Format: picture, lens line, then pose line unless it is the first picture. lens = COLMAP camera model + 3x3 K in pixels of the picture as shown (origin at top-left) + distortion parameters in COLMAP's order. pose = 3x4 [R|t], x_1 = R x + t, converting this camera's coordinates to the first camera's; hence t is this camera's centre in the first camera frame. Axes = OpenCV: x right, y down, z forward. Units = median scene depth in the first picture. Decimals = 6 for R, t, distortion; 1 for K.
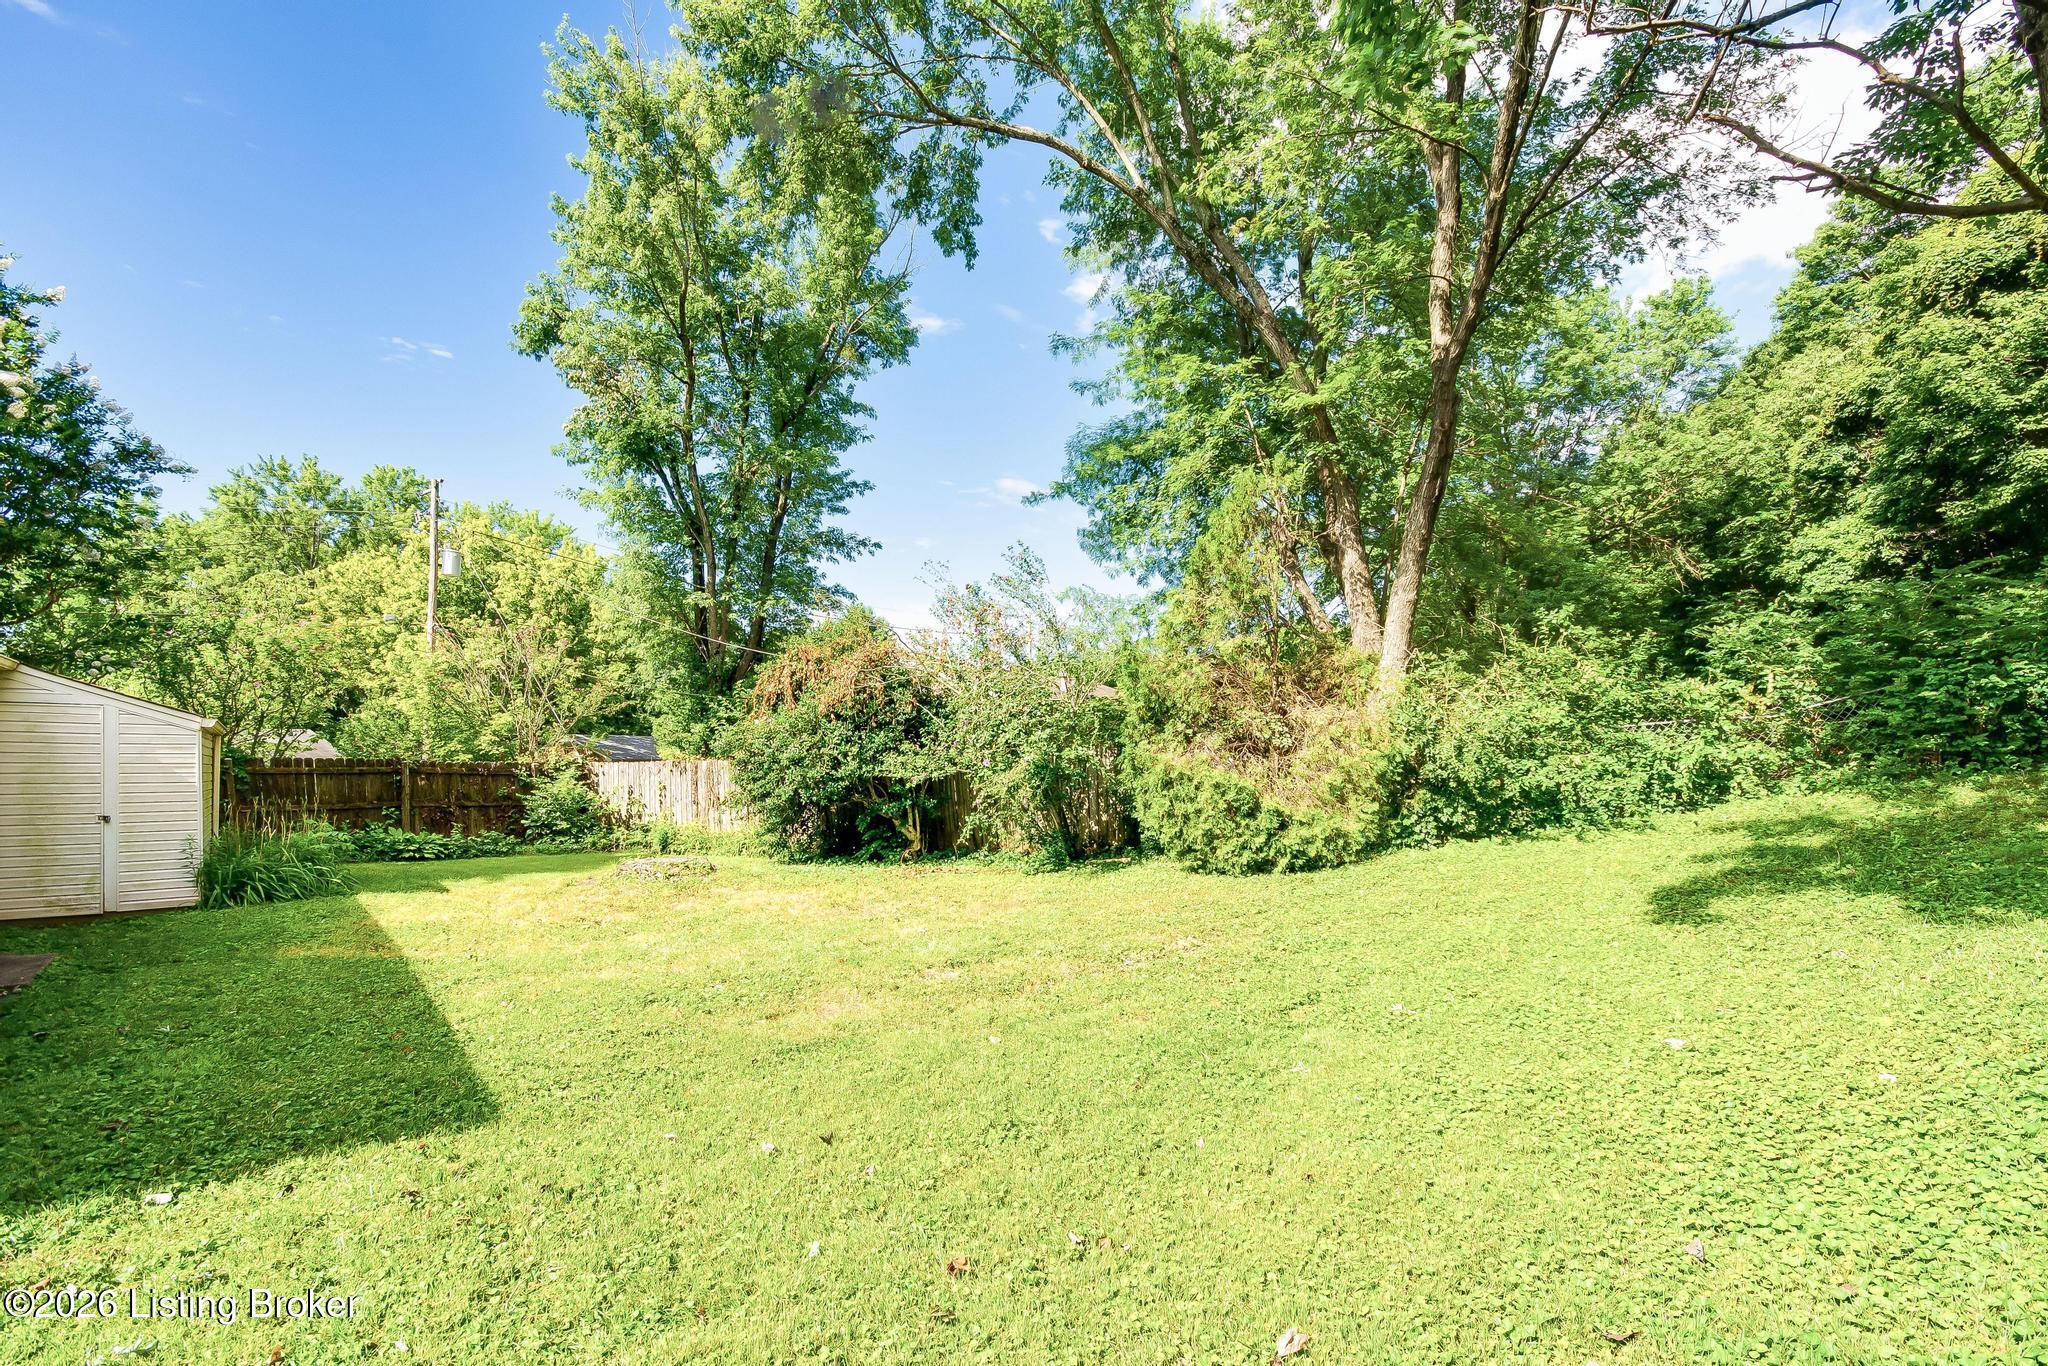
lens RADIAL K [[912.5, 0, 1009.9], [0, 912.5, 754.8], [0, 0, 1]] dist [0.004882, -0.003993]
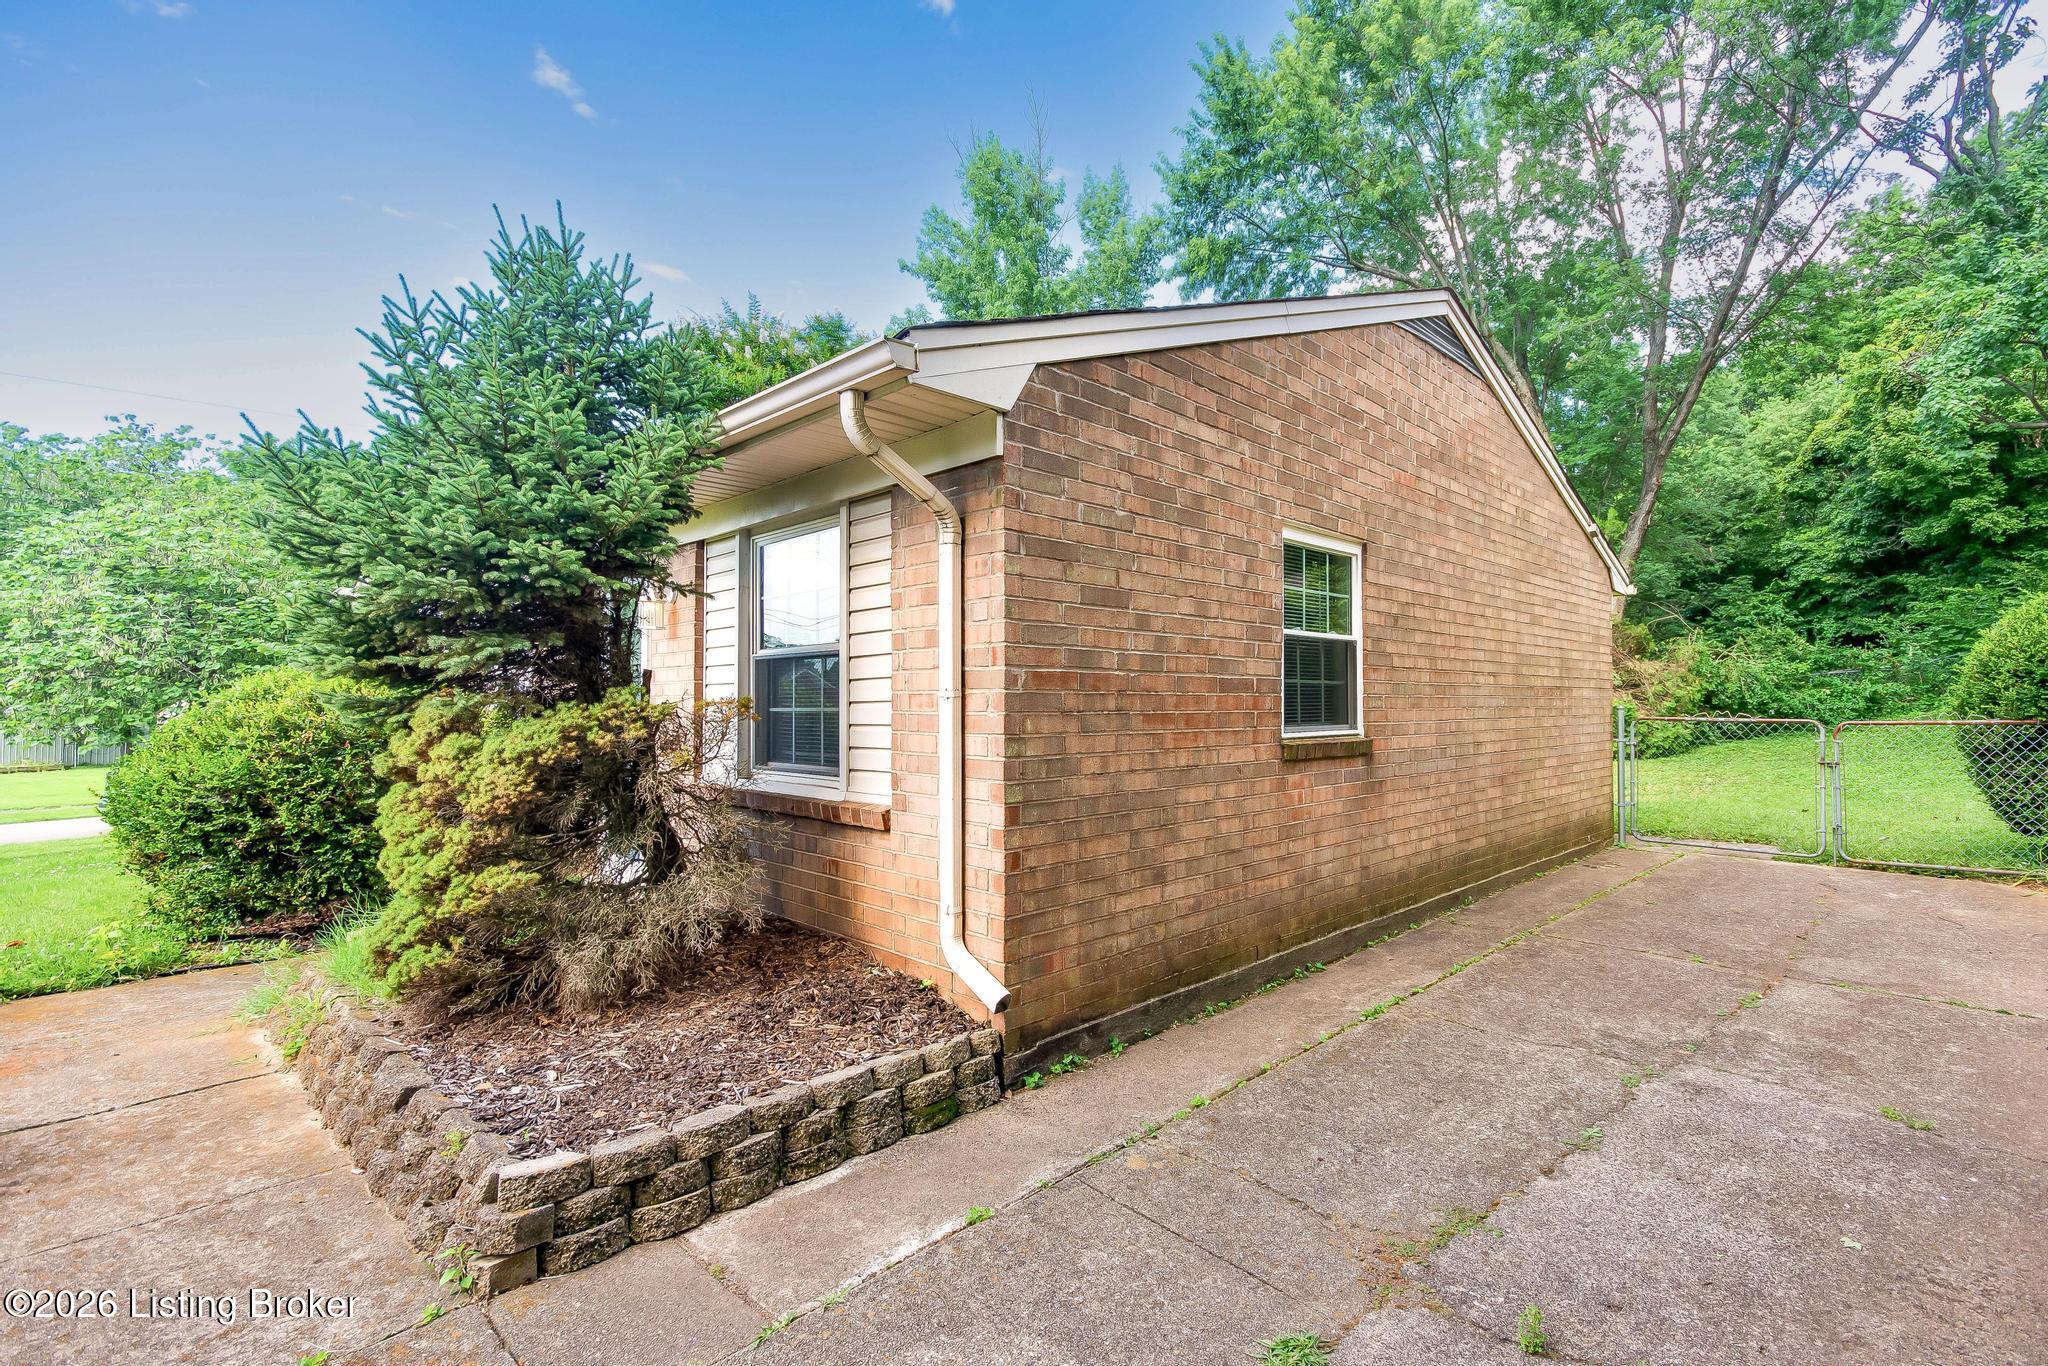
lens RADIAL K [[912.5, 0, 1063.2], [0, 912.5, 690.2], [0, 0, 1]] dist [0.004882, -0.003993]
pose [[0.989805, 0.002176, 0.142410, -0.451113], [-0.000628, 0.999940, -0.010915, 0.008987], [-0.142425, 0.010714, 0.989748, -0.236779]]
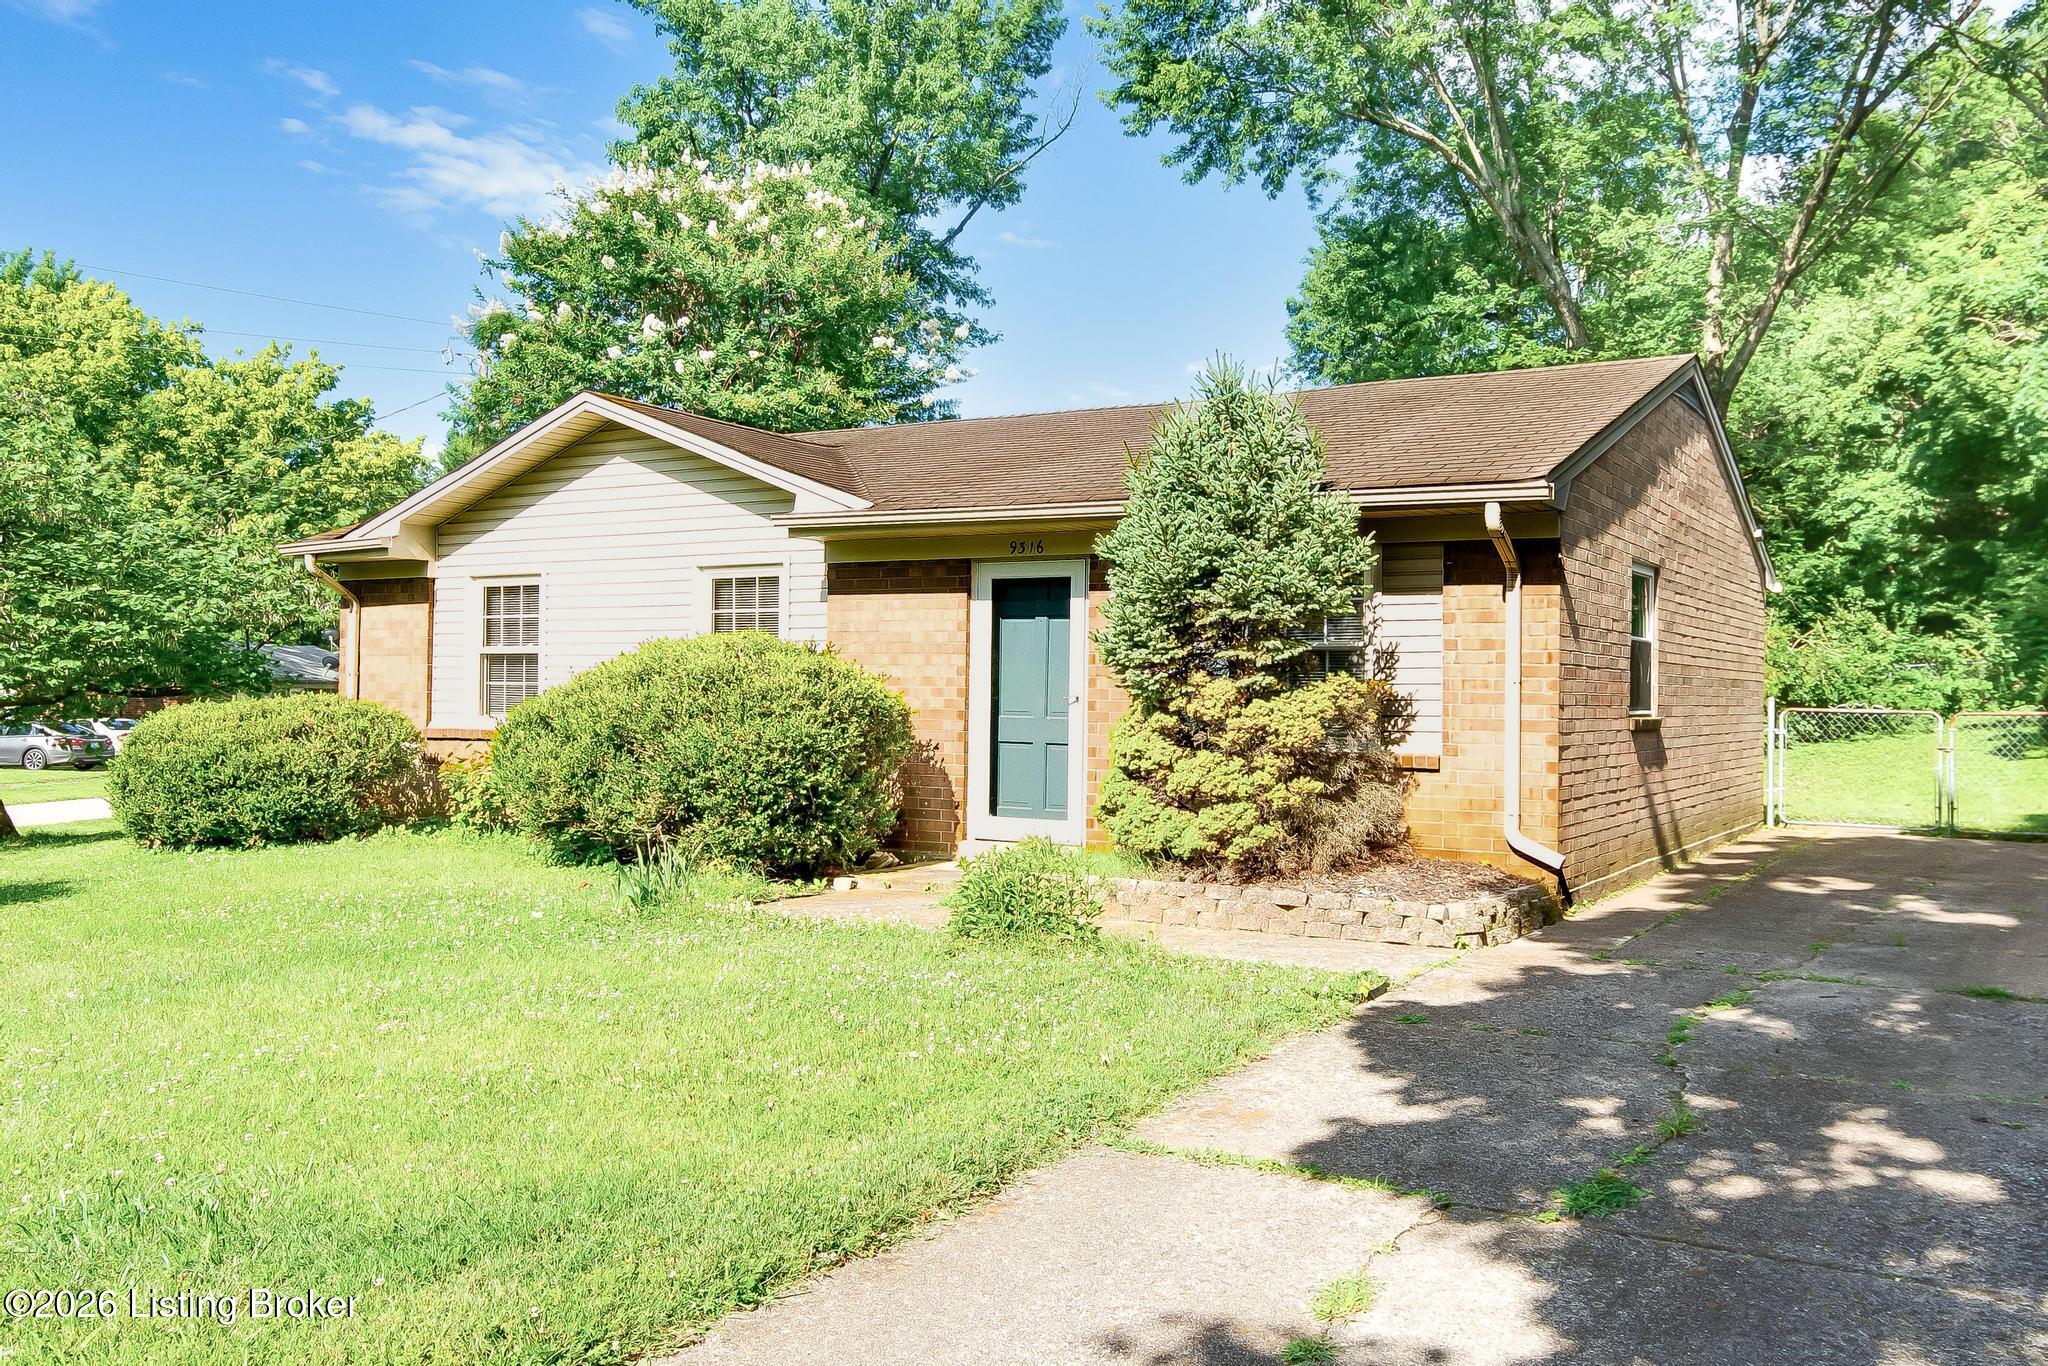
lens RADIAL K [[1568.6, 0, 1028.4], [0, 1568.6, 683.9], [0, 0, 1]] dist [0.001969, 0.009153]
pose [[0.939443, 0.013834, 0.342425, -0.674692], [-0.013073, 0.999904, -0.004532, 0.012038], [-0.342455, -0.000219, 0.939534, -0.405175]]
